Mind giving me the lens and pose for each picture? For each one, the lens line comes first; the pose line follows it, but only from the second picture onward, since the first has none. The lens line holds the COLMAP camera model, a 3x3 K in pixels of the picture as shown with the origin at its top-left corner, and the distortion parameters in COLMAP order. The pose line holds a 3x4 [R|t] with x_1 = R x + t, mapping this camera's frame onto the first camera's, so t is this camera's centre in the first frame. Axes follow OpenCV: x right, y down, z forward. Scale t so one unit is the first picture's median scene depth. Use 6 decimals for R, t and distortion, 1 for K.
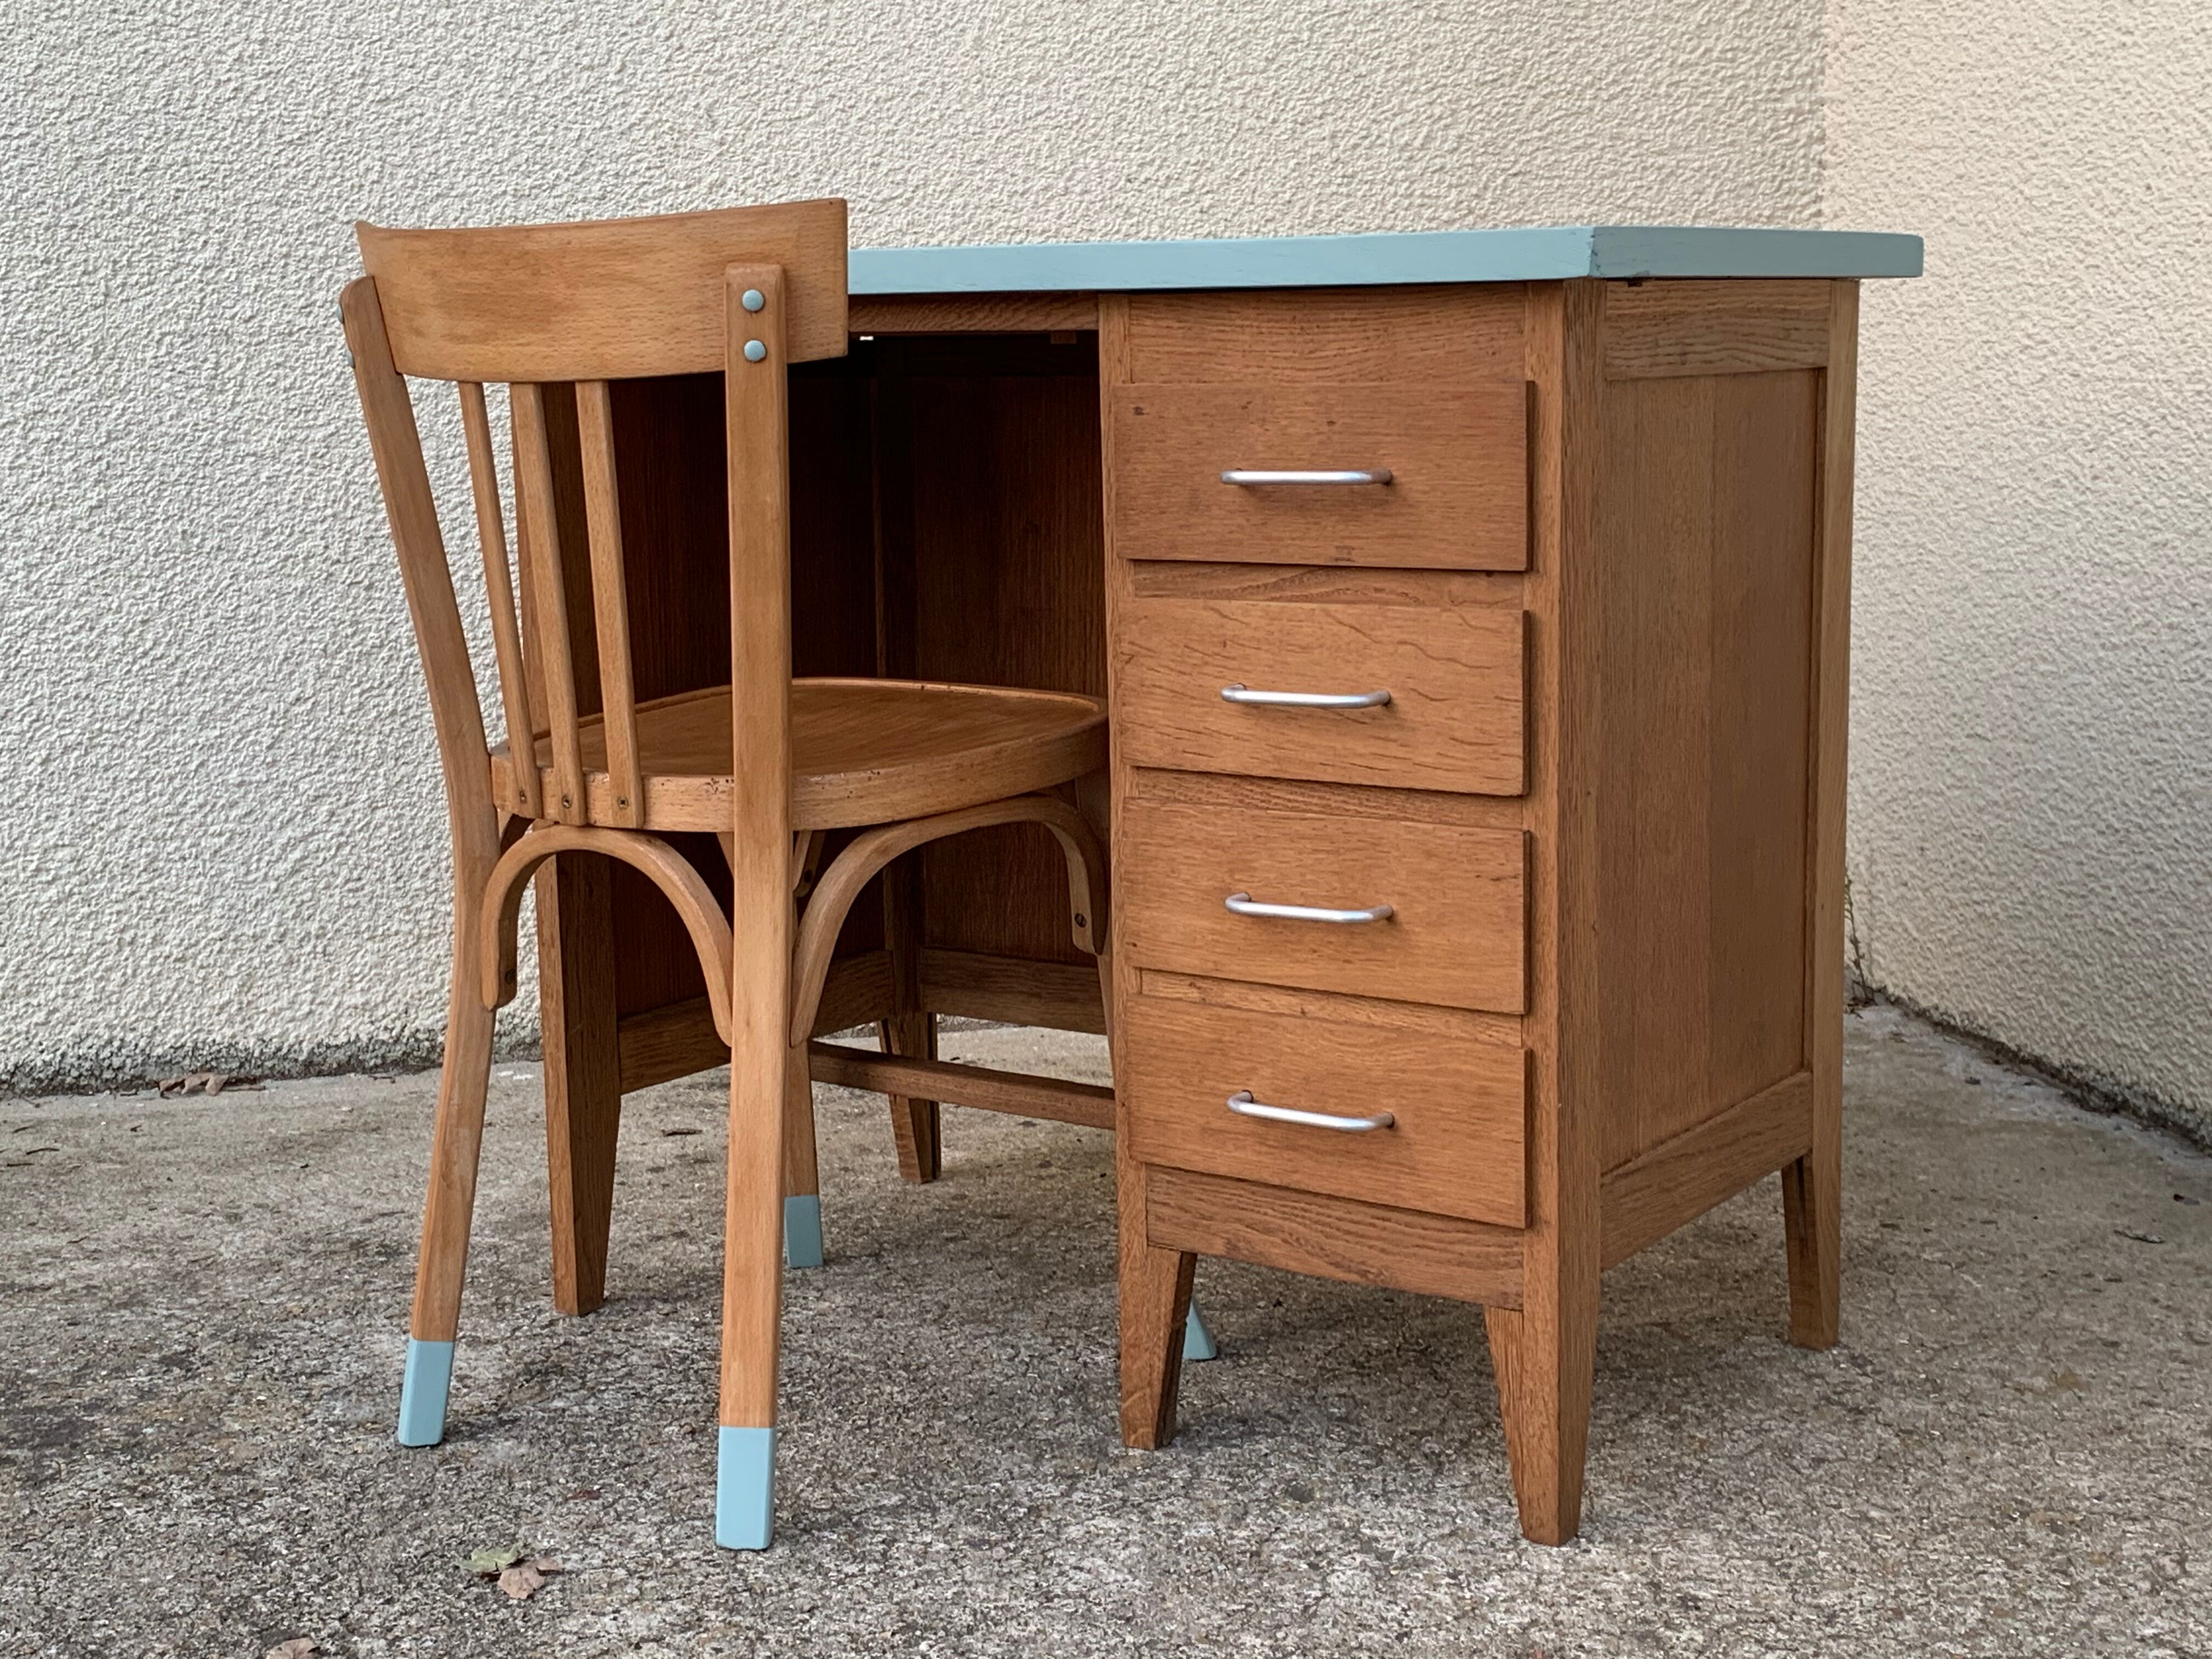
lens RADIAL K [[2984.8, 0, 1114.6], [0, 2984.8, 801.9], [0, 0, 1]] dist [0.081631, 0.000000]
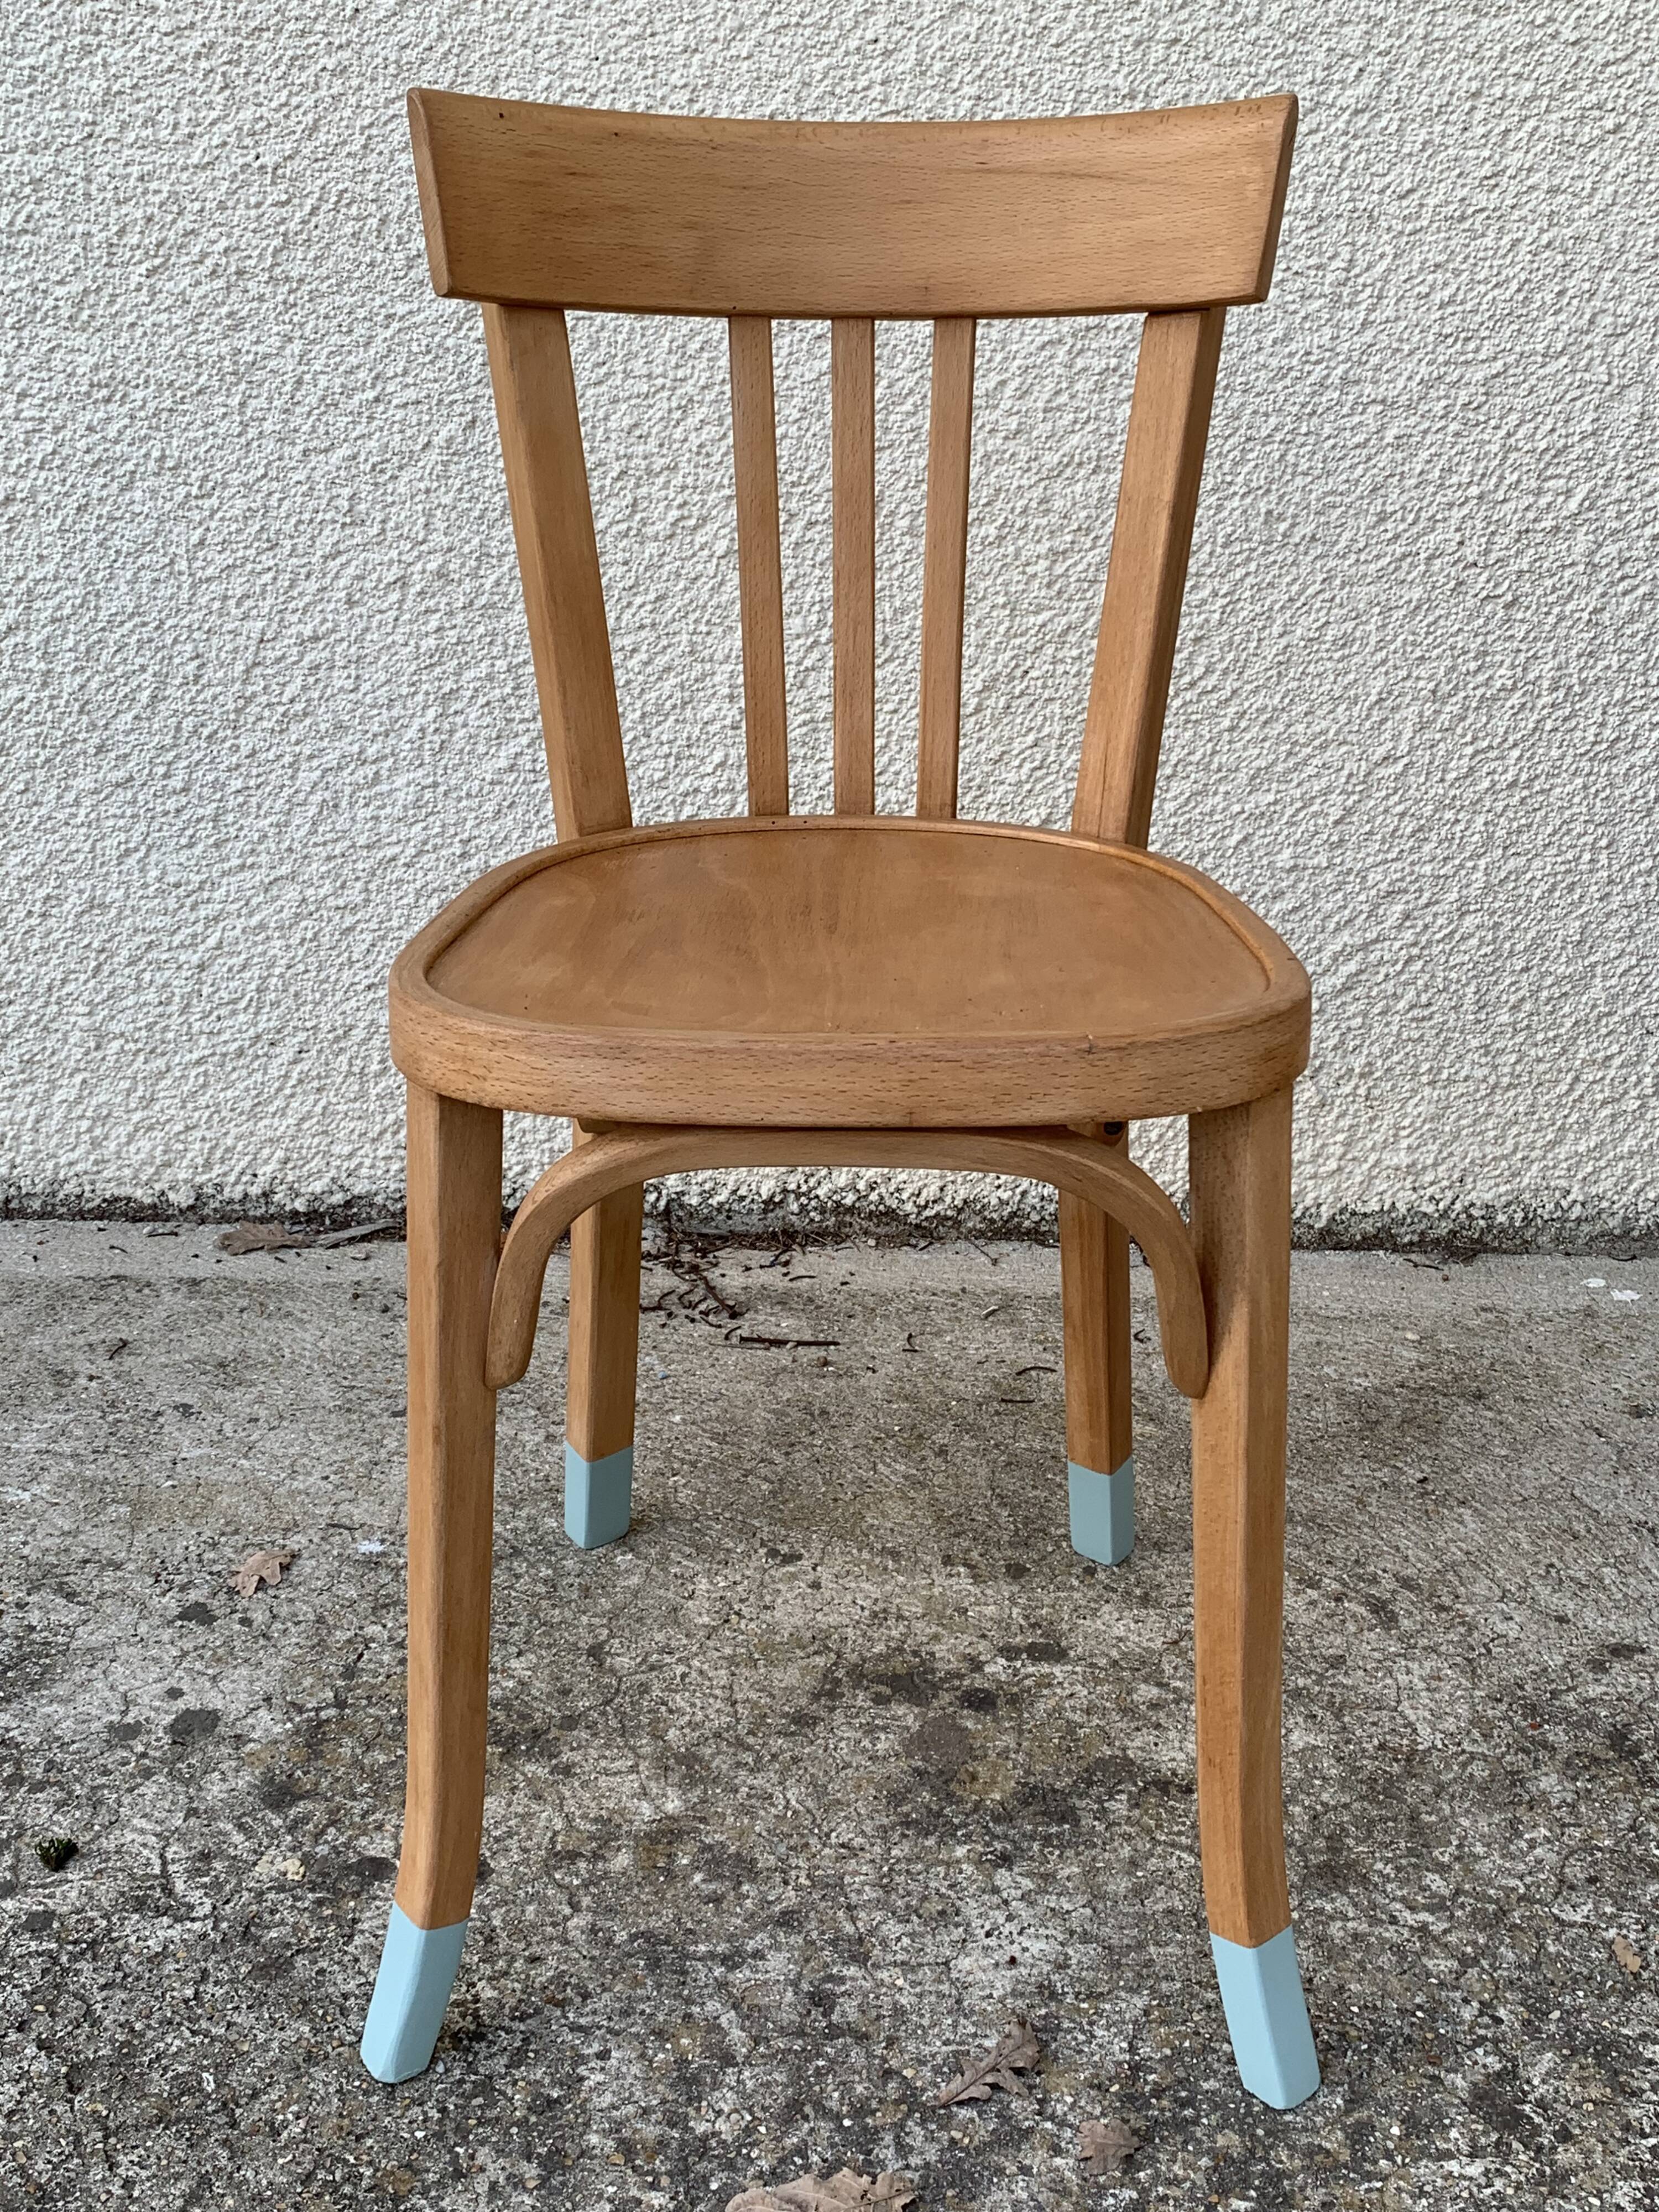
lens RADIAL K [[2364.7, 0, 833.4], [0, 2364.7, 1086.9], [0, 0, 1]] dist [0.003351, 0.000000]
pose [[0.966992, 0.118566, -0.225543, -0.262938], [-0.065482, 0.971050, 0.229726, -0.078481], [0.246251, -0.207374, 0.946761, 0.420343]]
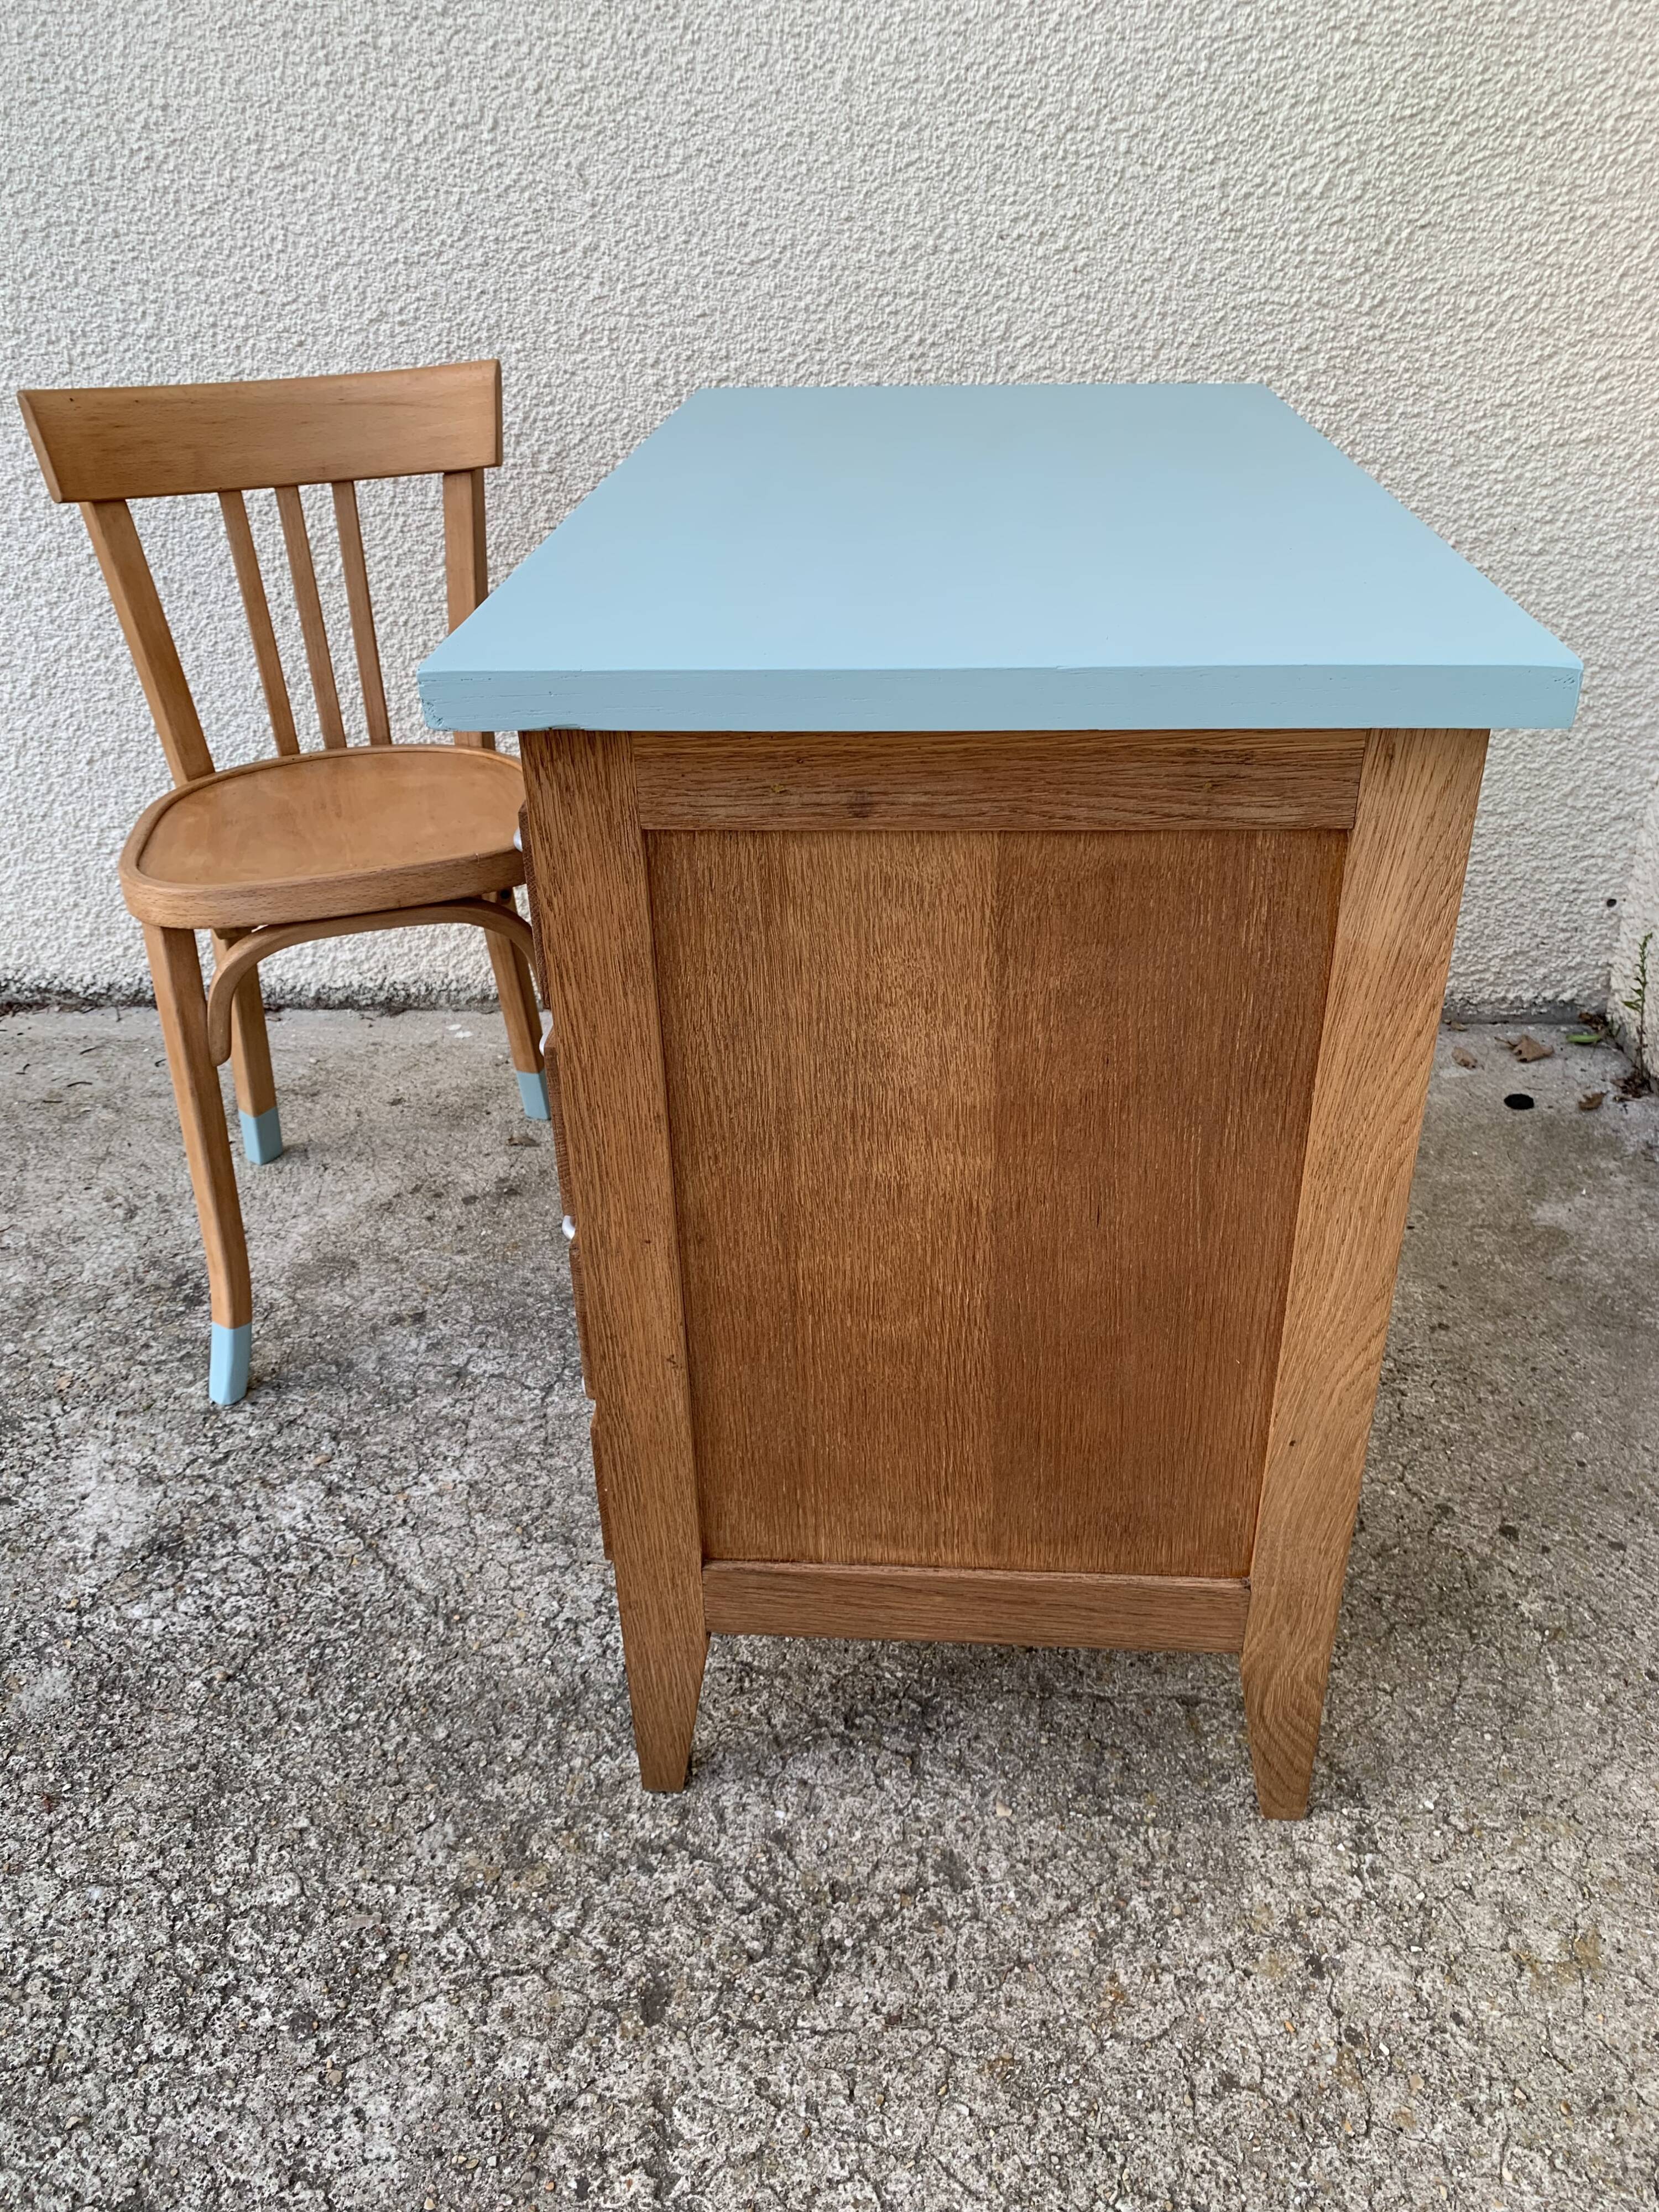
lens RADIAL K [[1697.8, 0, 834.5], [0, 1697.8, 1095.2], [0, 0, 1]] dist [0.007886, -0.006451]
pose [[0.958570, 0.137827, -0.249292, 0.135108], [-0.038862, 0.930244, 0.364877, -0.152155], [0.282192, -0.340072, 0.897061, 0.400092]]
